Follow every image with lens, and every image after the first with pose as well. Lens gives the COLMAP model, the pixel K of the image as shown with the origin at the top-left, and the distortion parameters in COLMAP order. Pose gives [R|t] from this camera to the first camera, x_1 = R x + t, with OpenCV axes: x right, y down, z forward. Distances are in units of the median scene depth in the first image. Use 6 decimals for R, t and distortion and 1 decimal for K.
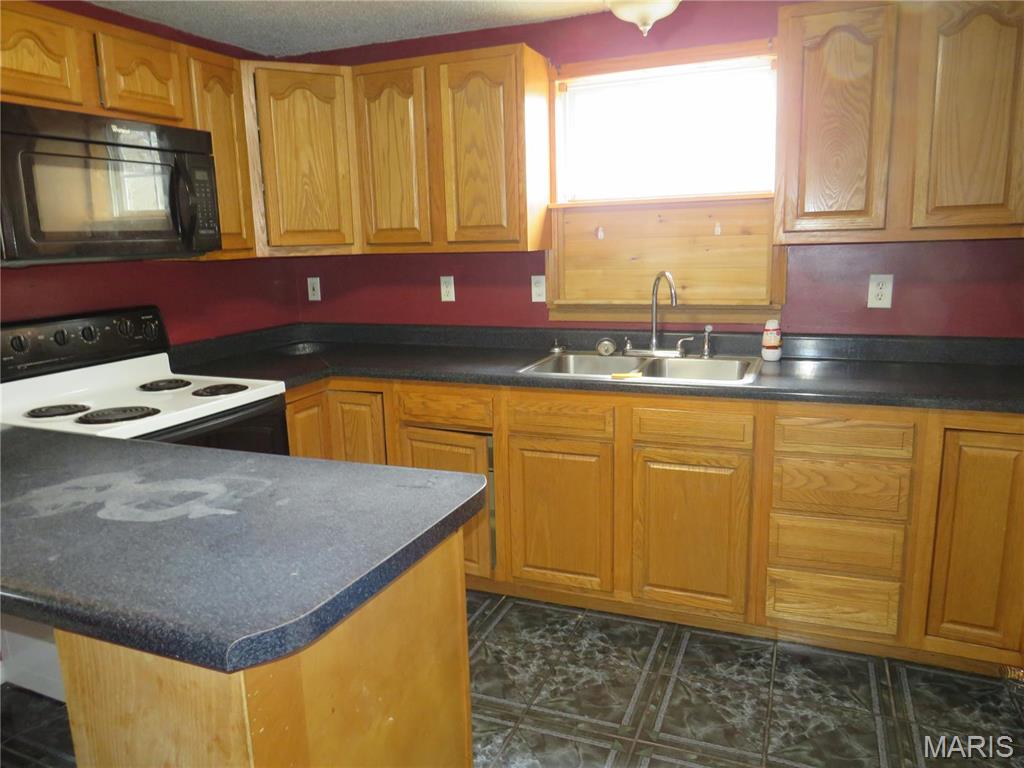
lens RADIAL K [[717.1, 0, 517.1], [0, 717.1, 381.0], [0, 0, 1]] dist [-0.033352, 0.009563]
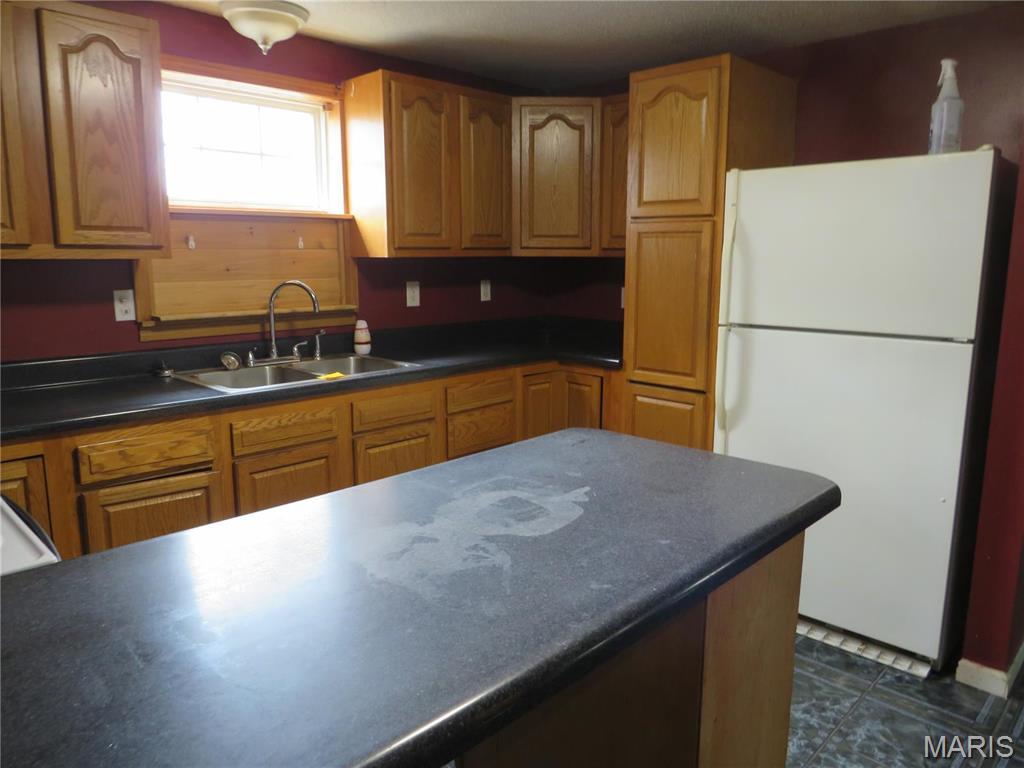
lens RADIAL K [[717.1, 0, 517.1], [0, 717.1, 381.0], [0, 0, 1]] dist [-0.033352, 0.009563]
pose [[0.376923, -0.131606, 0.916847, -0.702421], [0.158415, 0.984429, 0.076181, -0.038052], [-0.912597, 0.116528, 0.391903, 0.319286]]
